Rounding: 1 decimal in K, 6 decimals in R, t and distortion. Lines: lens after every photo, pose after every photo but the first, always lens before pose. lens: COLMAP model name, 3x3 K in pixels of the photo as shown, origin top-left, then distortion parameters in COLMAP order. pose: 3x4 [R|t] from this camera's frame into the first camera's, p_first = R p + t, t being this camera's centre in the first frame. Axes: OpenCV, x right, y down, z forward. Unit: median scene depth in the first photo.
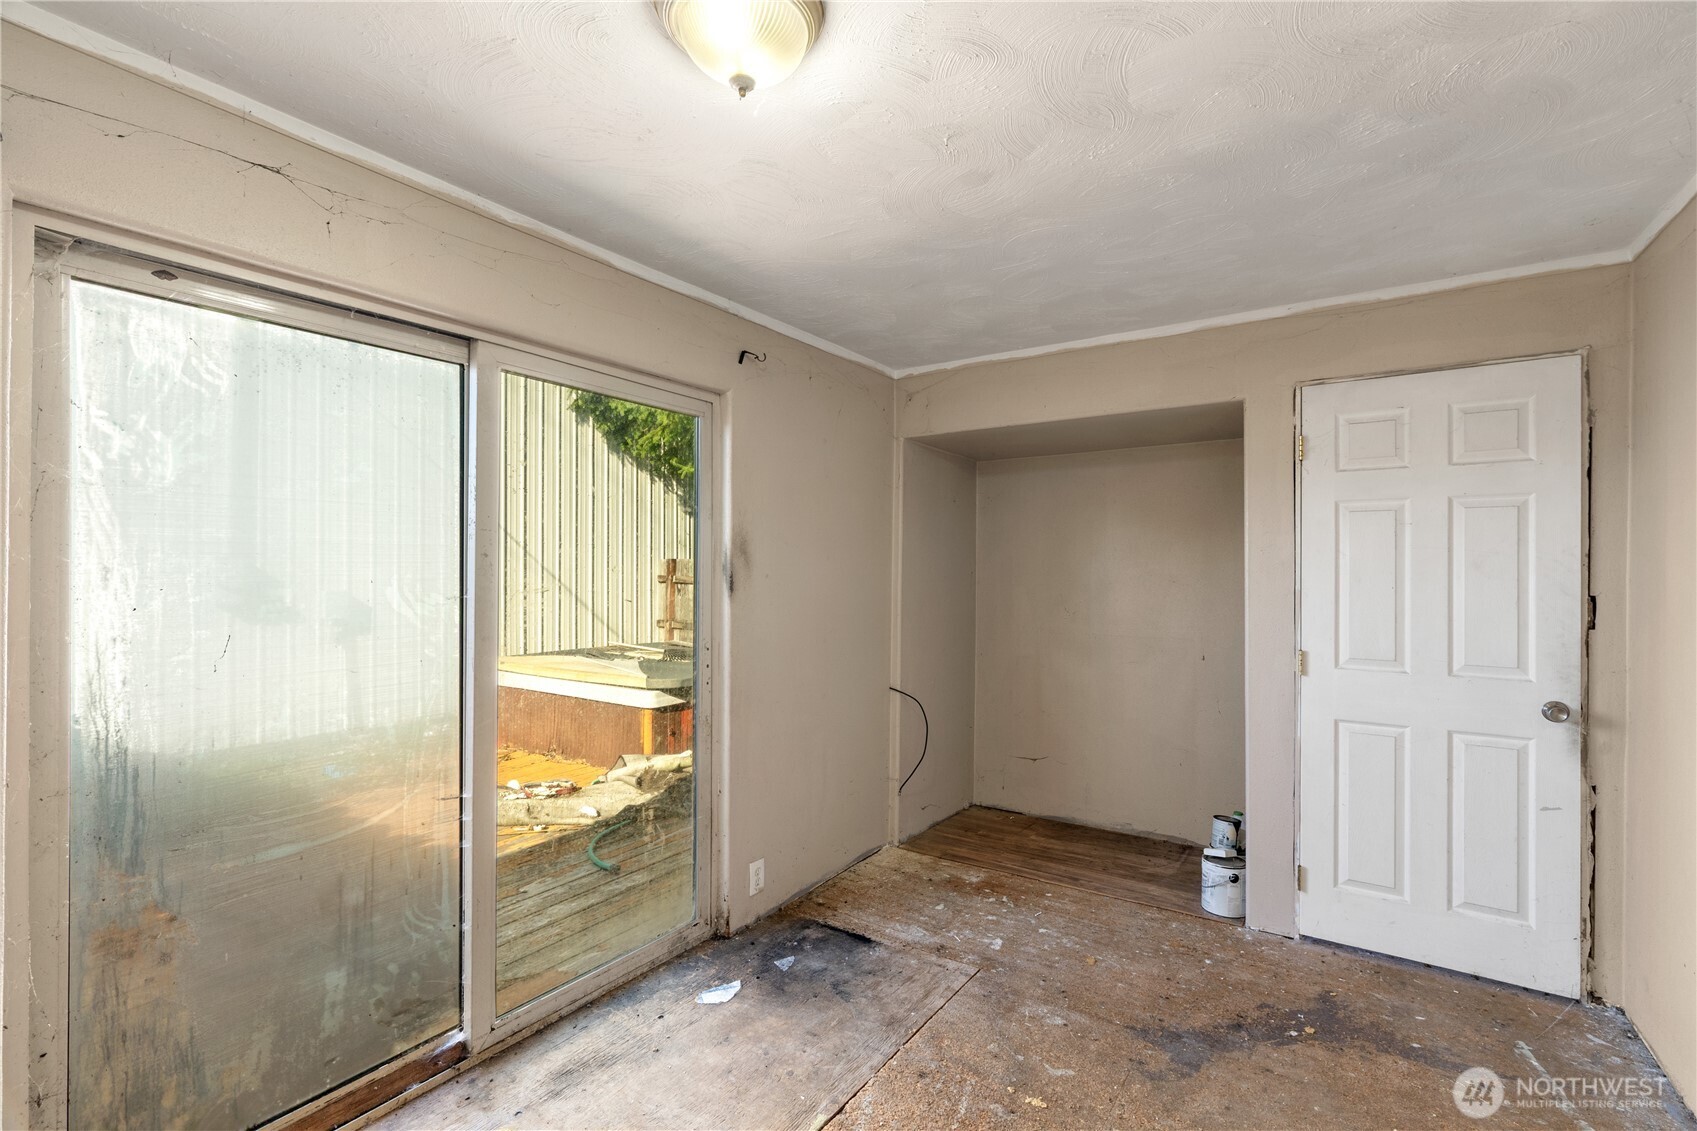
lens RADIAL K [[779.4, 0, 848.5], [0, 779.4, 565.5], [0, 0, 1]] dist [-0.001955, 0.001861]
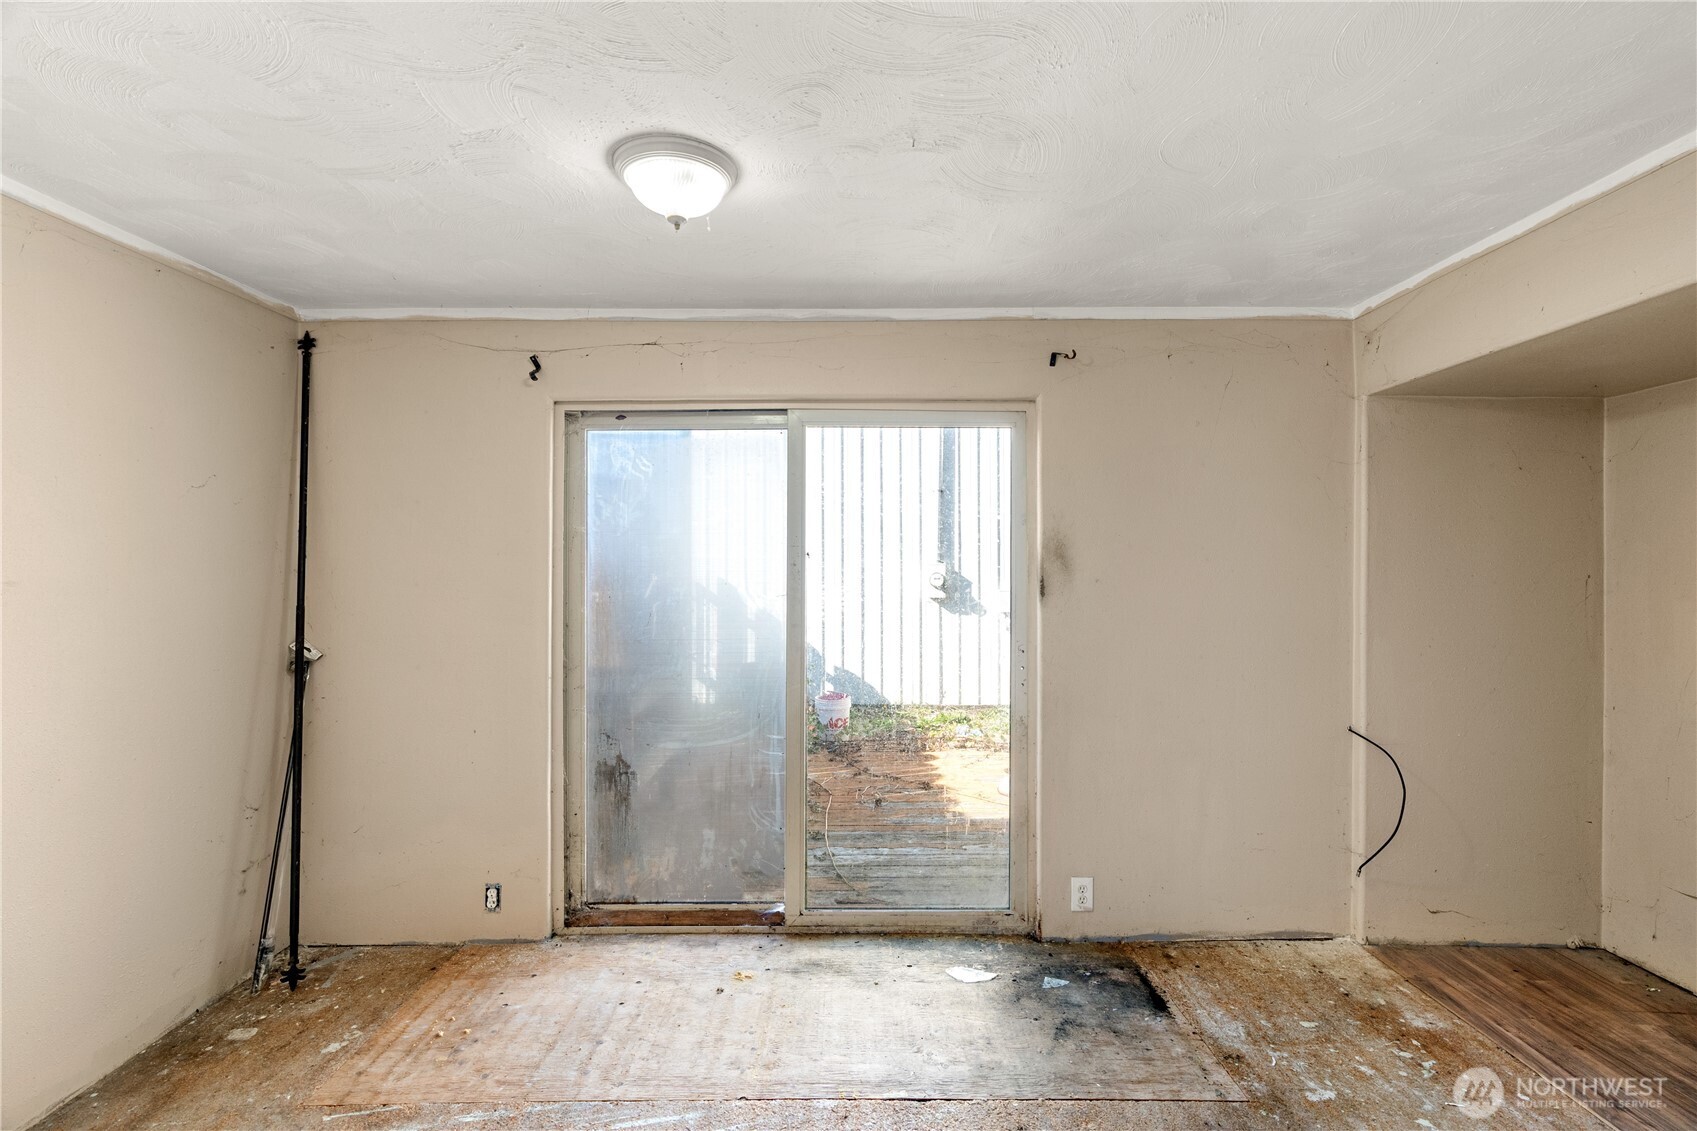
lens RADIAL K [[779.4, 0, 848.5], [0, 779.4, 565.5], [0, 0, 1]] dist [-0.001955, 0.001861]
pose [[0.555075, -0.011844, -0.831716, 0.552182], [0.008550, 0.999927, -0.008533, 0.000194], [0.831756, -0.002375, 0.555136, 0.240489]]
